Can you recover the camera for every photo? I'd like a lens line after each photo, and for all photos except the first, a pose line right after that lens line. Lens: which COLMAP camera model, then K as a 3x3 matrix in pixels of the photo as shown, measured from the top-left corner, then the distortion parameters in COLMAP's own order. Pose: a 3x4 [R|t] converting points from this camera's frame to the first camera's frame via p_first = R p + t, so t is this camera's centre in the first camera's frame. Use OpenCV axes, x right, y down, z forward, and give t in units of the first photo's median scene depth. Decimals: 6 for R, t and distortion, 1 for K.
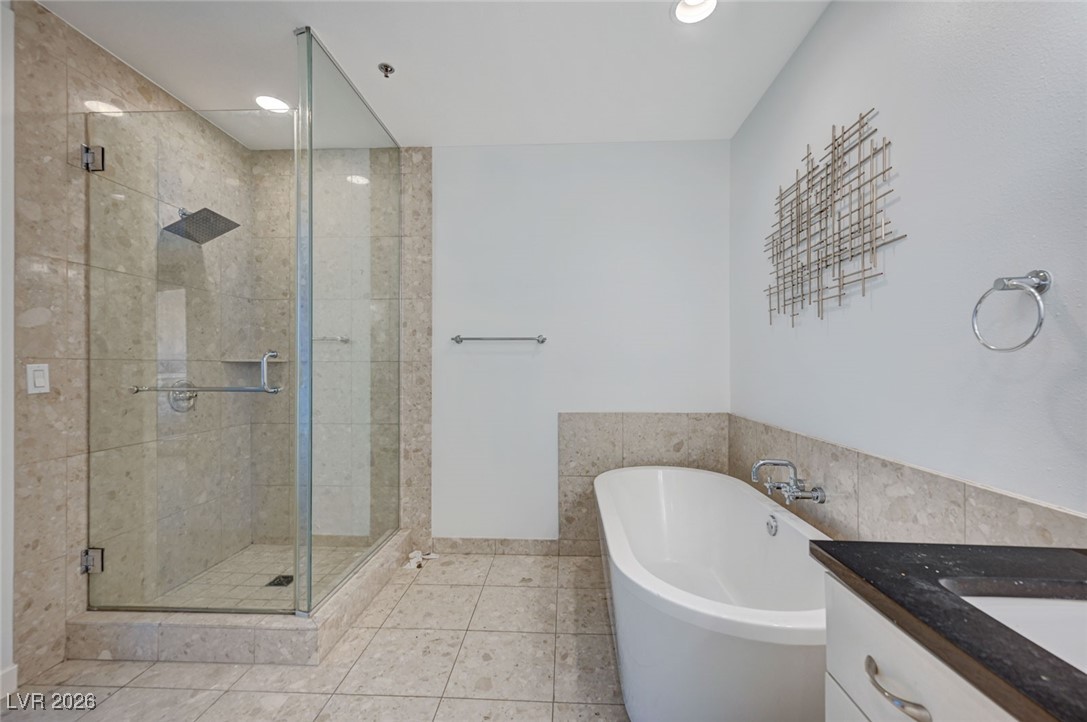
lens RADIAL K [[434.3, 0, 545.4], [0, 434.3, 364.5], [0, 0, 1]] dist [0.000201, 0.000086]
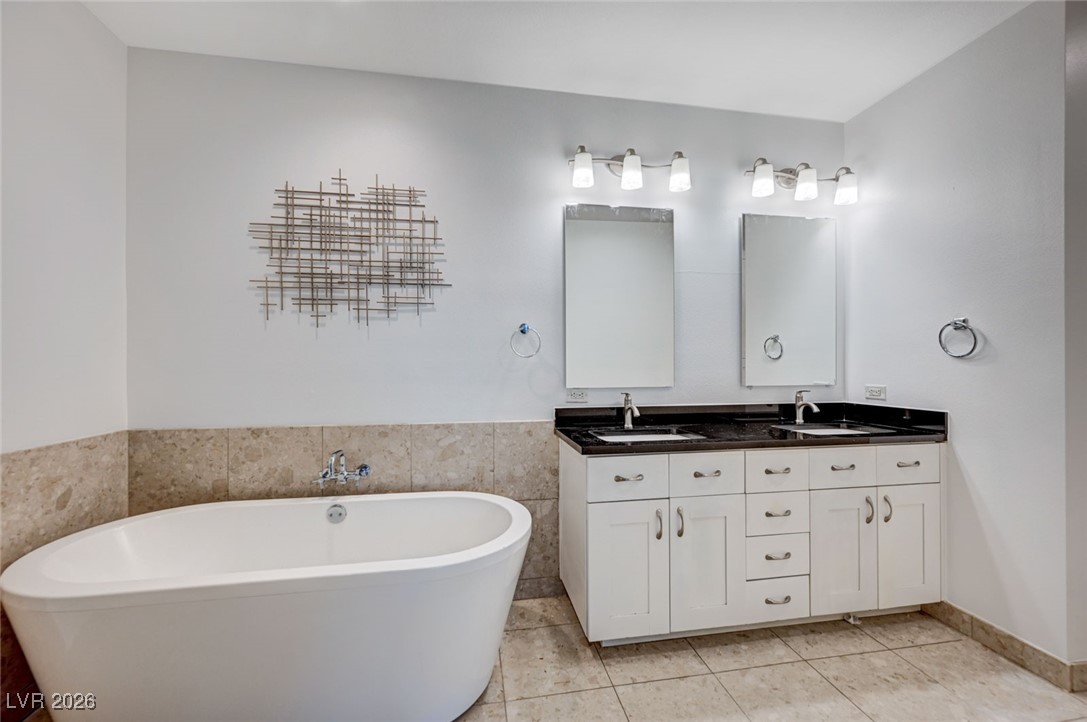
lens RADIAL K [[434.3, 0, 544.1], [0, 434.3, 362.7], [0, 0, 1]] dist [0.000201, 0.000086]
pose [[-0.220088, 0.003452, 0.975474, -0.419484], [-0.003645, 0.999984, -0.004361, 0.002382], [-0.975473, -0.004516, -0.220072, 0.494949]]
